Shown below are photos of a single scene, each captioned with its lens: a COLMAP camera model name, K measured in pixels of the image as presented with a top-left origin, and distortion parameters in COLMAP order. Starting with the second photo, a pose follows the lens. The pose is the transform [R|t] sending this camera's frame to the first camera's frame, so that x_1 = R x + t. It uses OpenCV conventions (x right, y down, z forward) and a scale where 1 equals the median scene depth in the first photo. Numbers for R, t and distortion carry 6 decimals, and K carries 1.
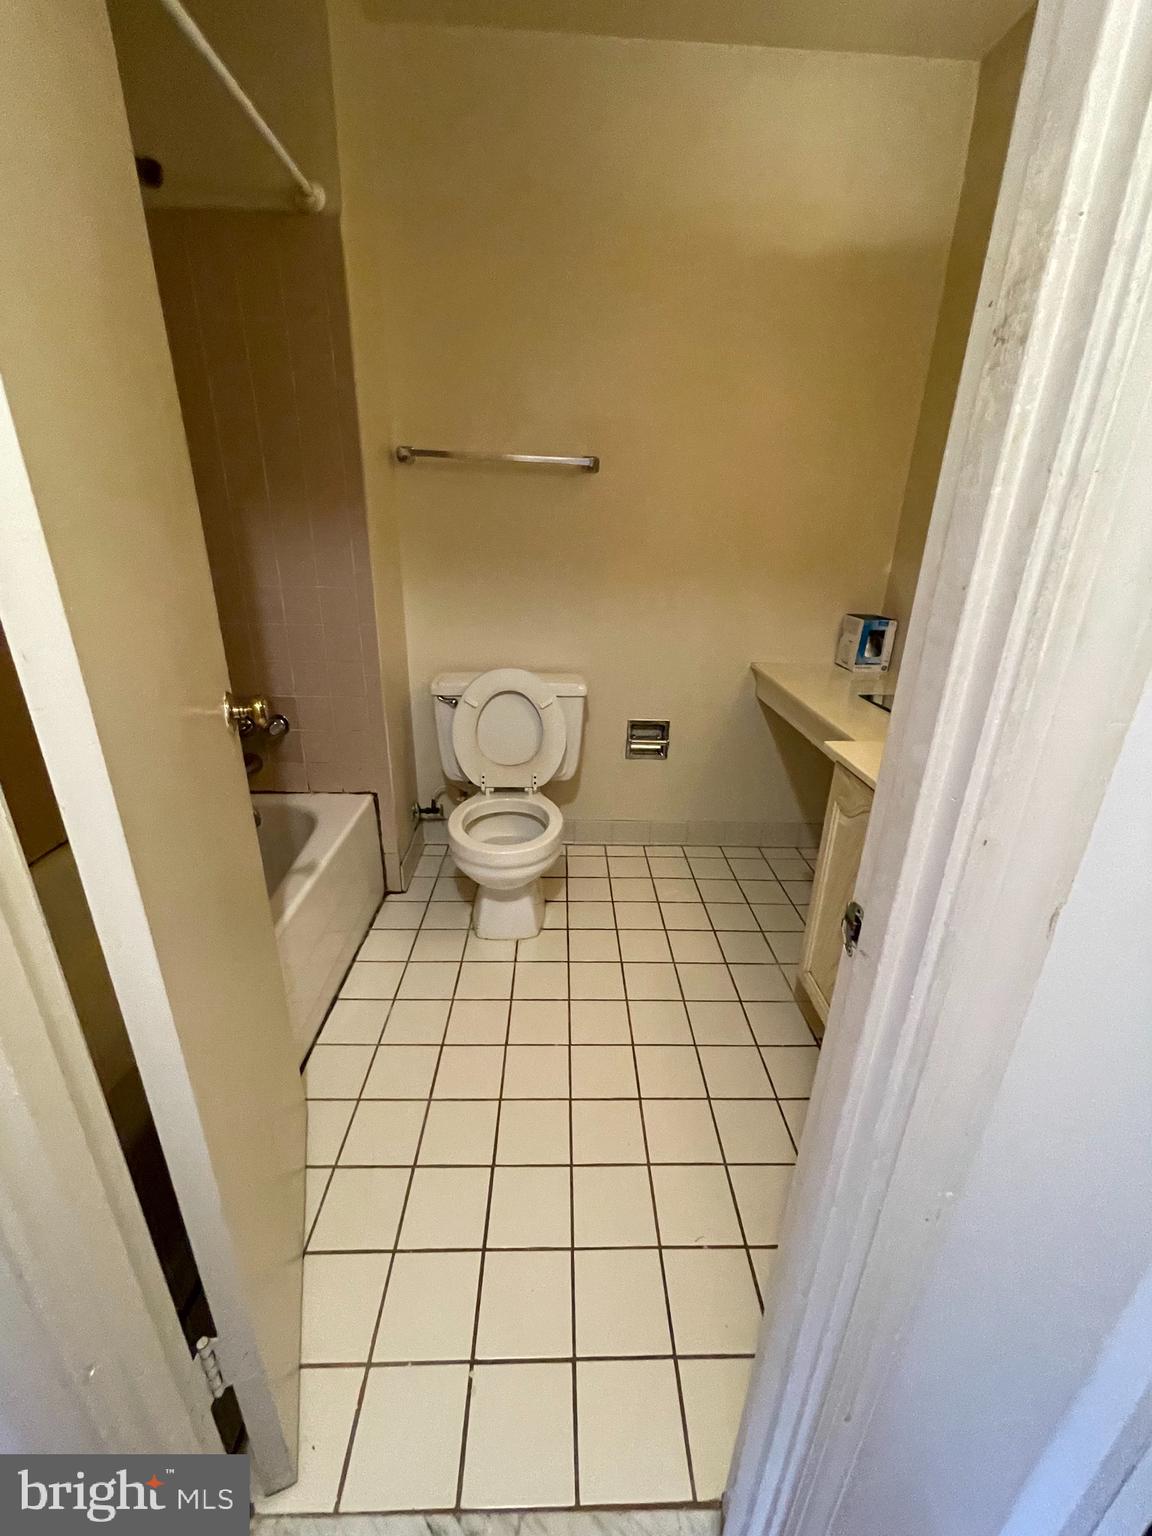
lens RADIAL K [[623.1, 0, 581.1], [0, 623.1, 765.6], [0, 0, 1]] dist [0.001499, -0.000490]
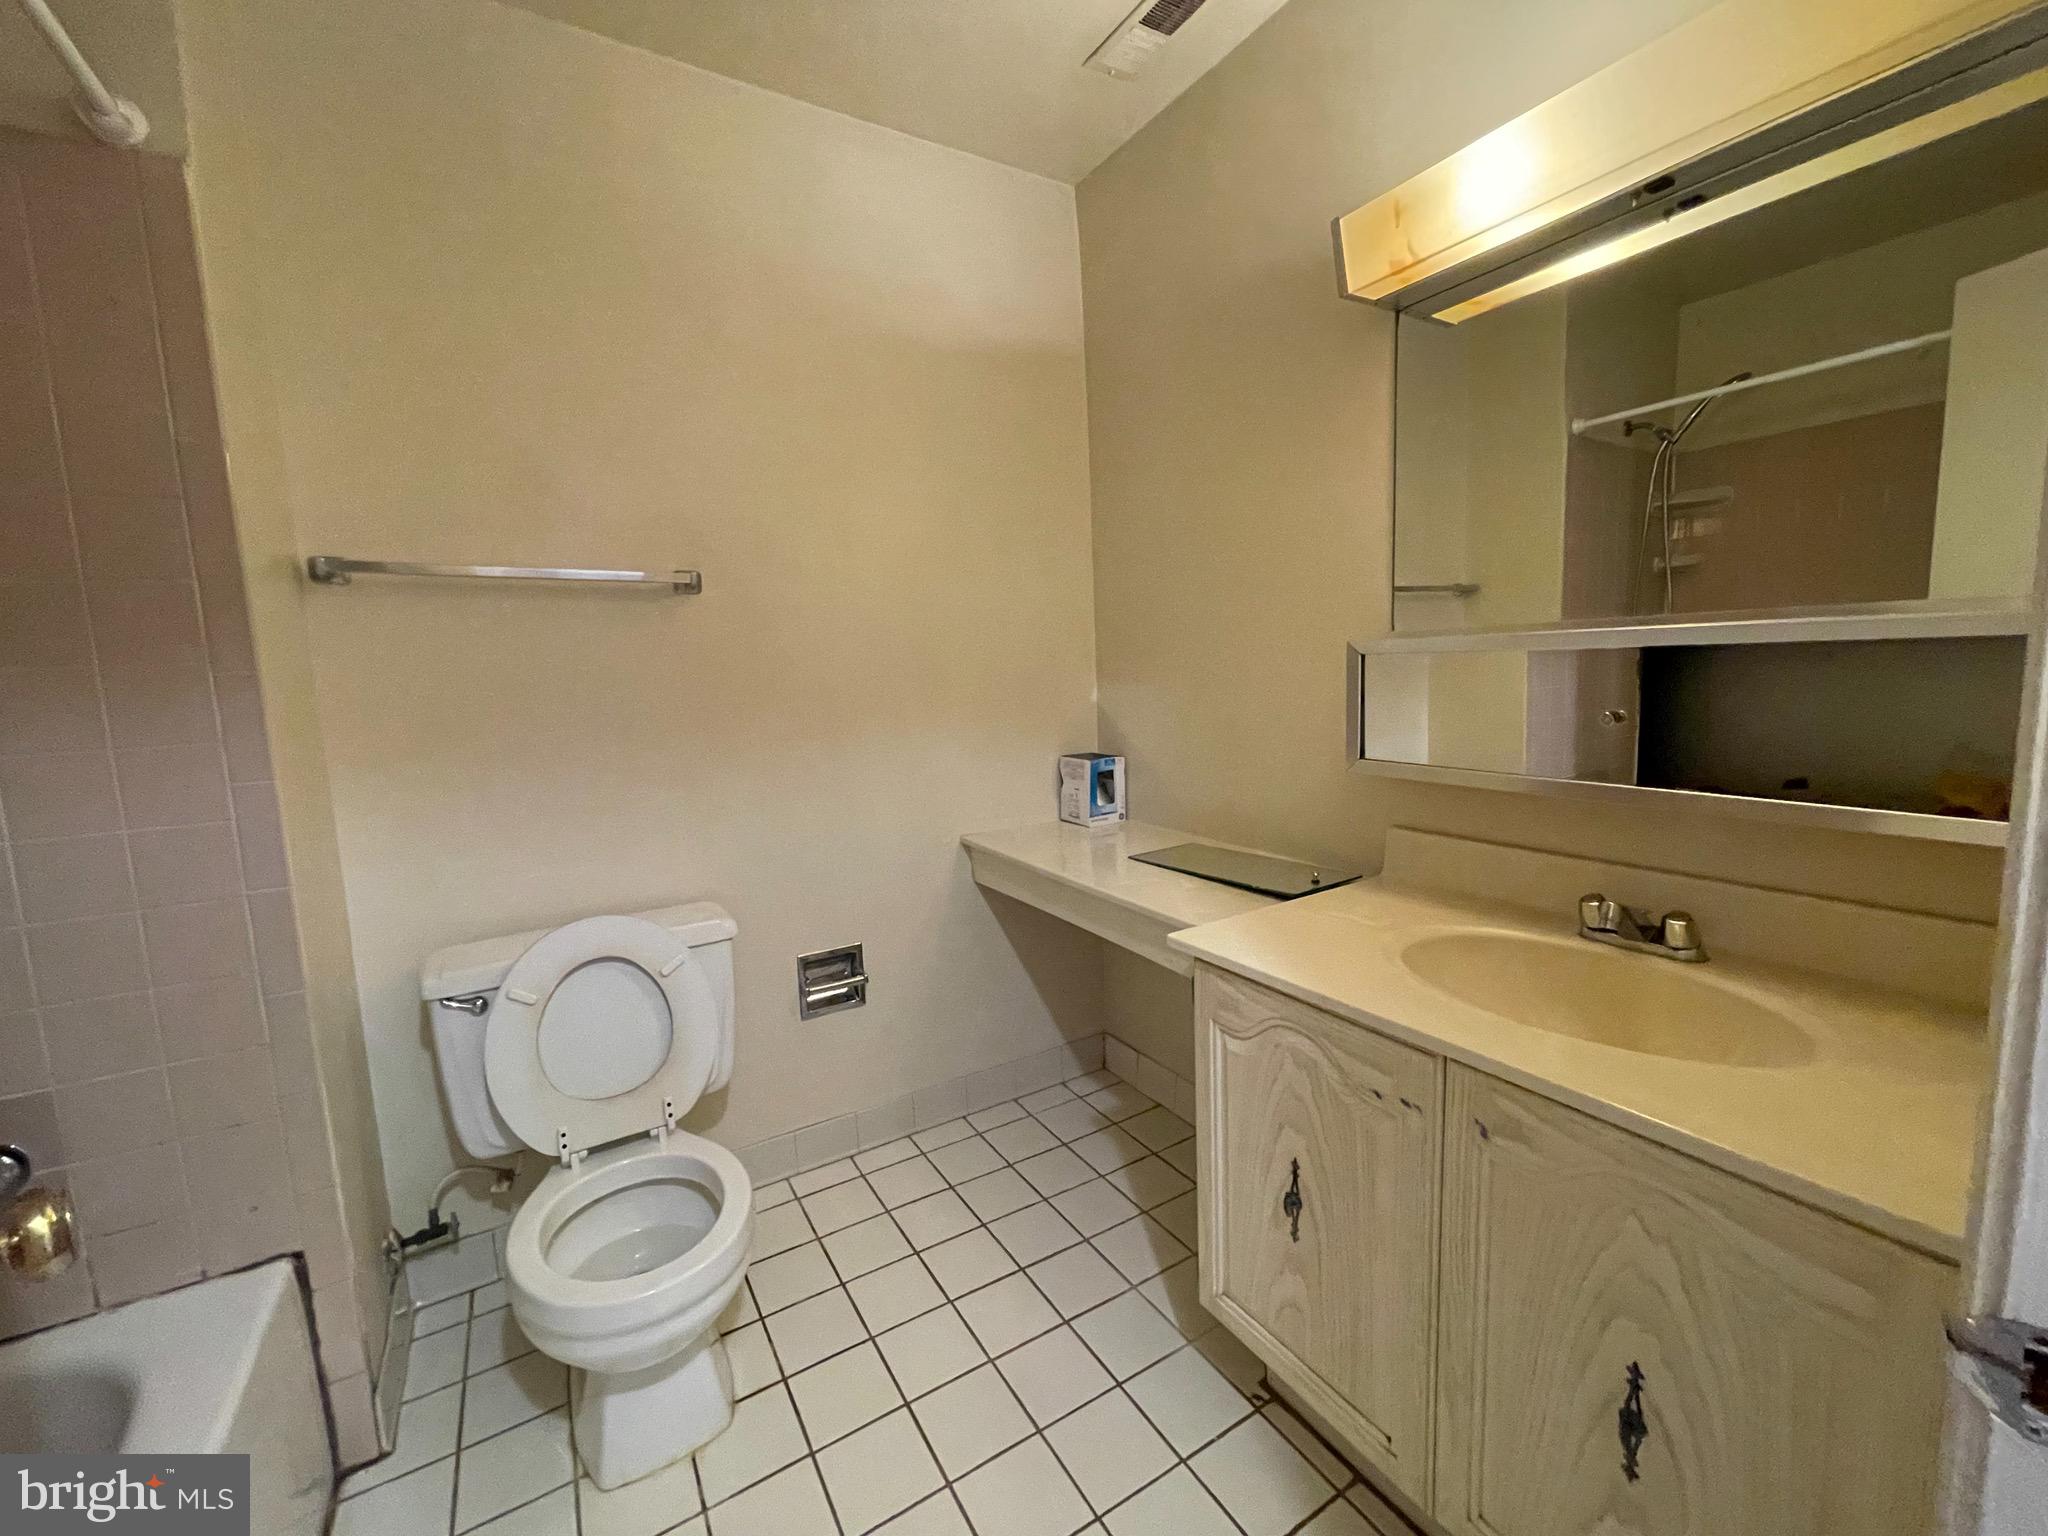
lens RADIAL K [[830.8, 0, 1021.3], [0, 830.8, 763.1], [0, 0, 1]] dist [0.001499, -0.000490]
pose [[0.872254, -0.119490, 0.474230, -0.110205], [0.232514, 0.954410, -0.187186, -0.056230], [-0.430243, 0.273539, 0.860272, 0.147477]]
